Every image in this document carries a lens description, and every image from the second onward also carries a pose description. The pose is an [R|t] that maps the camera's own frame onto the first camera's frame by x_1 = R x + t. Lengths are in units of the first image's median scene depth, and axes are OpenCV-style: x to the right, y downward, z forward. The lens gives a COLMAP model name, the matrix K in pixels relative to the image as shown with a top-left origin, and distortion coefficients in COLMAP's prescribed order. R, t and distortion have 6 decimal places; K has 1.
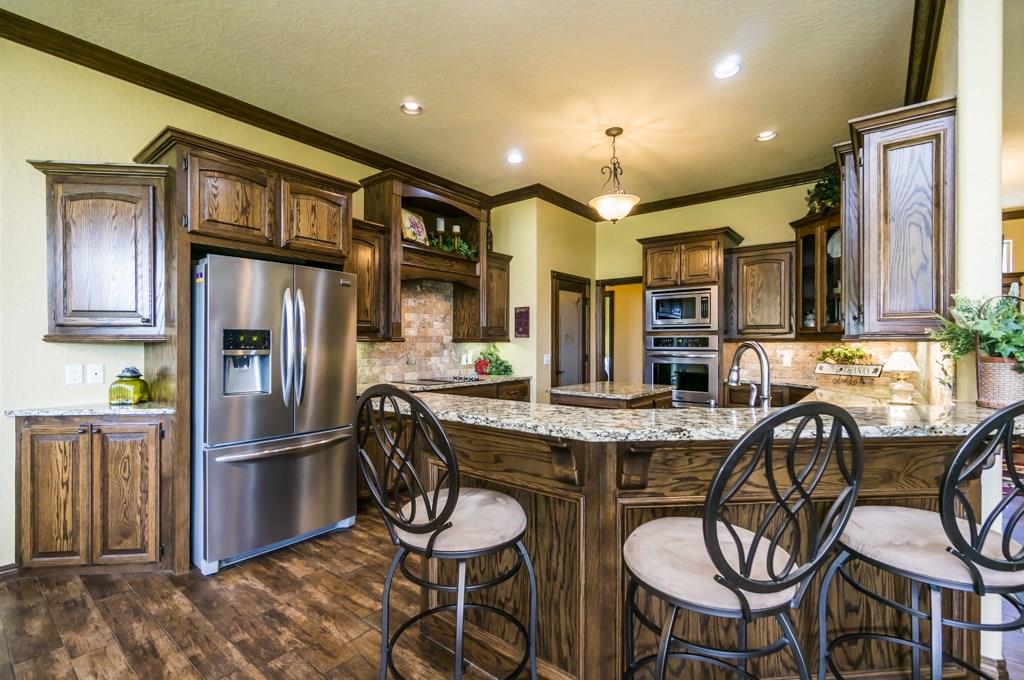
lens RADIAL K [[455.6, 0, 499.9], [0, 455.6, 345.5], [0, 0, 1]] dist [-0.000687, 0.000348]
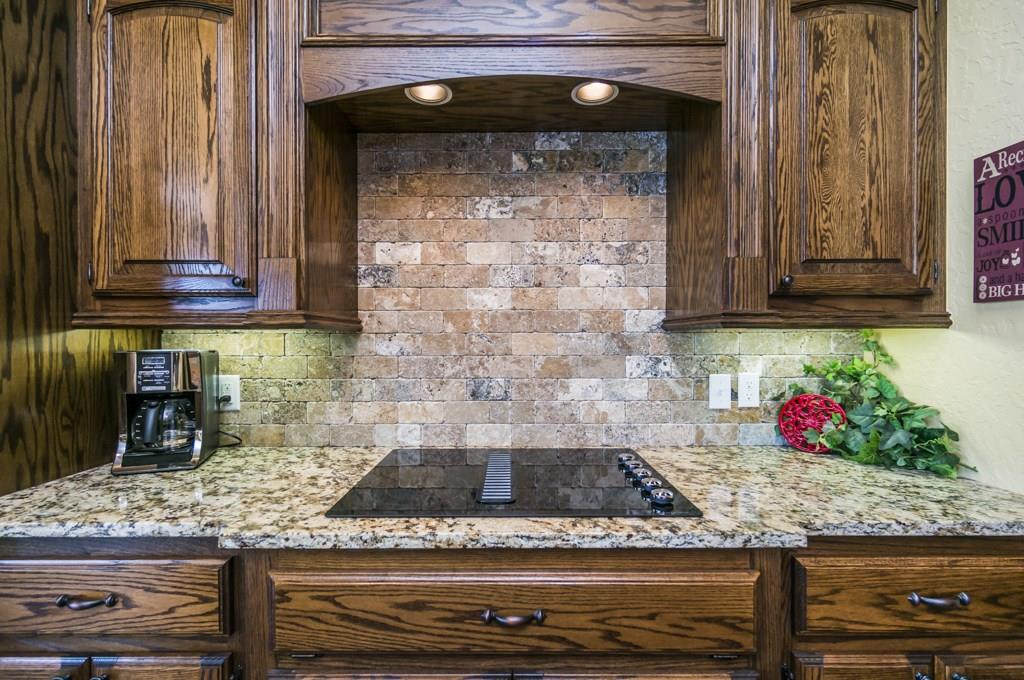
lens RADIAL K [[455.6, 0, 511.4], [0, 455.6, 340.6], [0, 0, 1]] dist [-0.000687, 0.000348]
pose [[0.639290, -0.003100, -0.768959, 0.068083], [0.000213, 0.999993, -0.003854, 0.000899], [0.768966, 0.002300, 0.639286, 0.829710]]
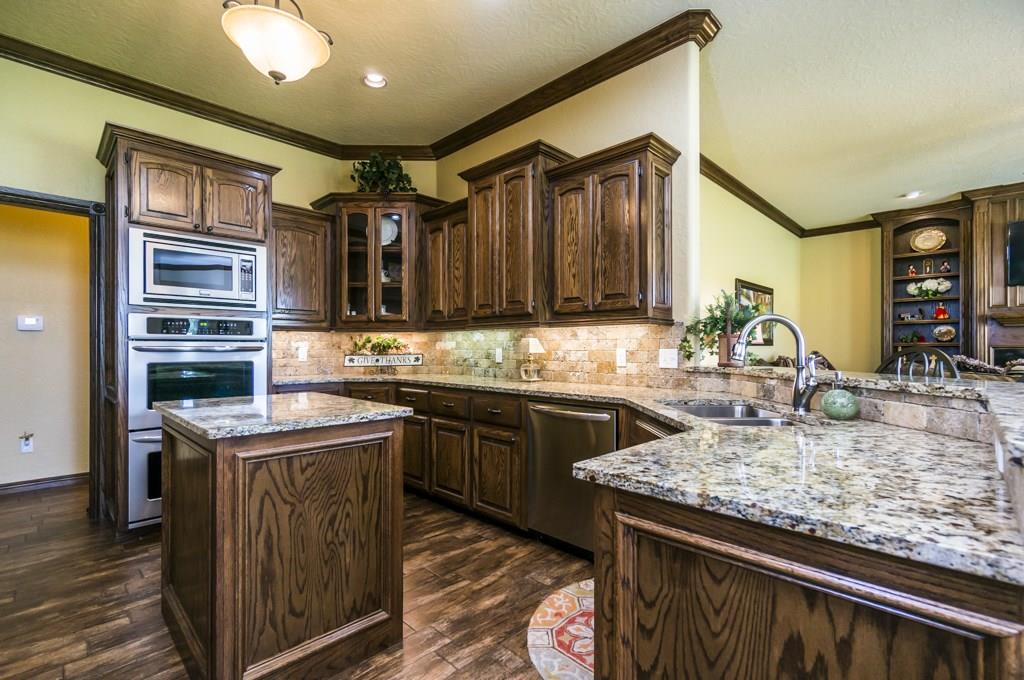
lens RADIAL K [[455.6, 0, 506.8], [0, 455.6, 346.2], [0, 0, 1]] dist [-0.000687, 0.000348]
pose [[0.087277, 0.003618, 0.996178, -0.189904], [0.004259, 0.999983, -0.004005, 0.024831], [-0.996175, 0.004592, 0.087260, 0.585216]]
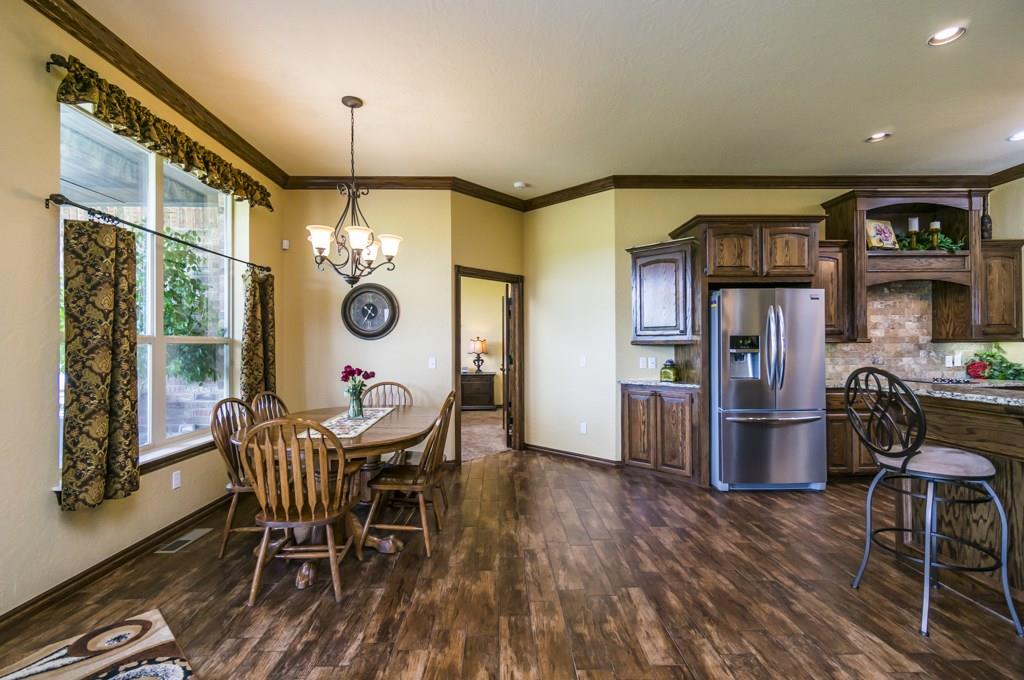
lens RADIAL K [[455.6, 0, 515.5], [0, 455.6, 342.3], [0, 0, 1]] dist [-0.000687, 0.000348]
pose [[0.656847, -0.011355, -0.753939, 0.048003], [0.002934, 0.999918, -0.012503, 0.002058], [0.754018, 0.006000, 0.656826, -0.322348]]
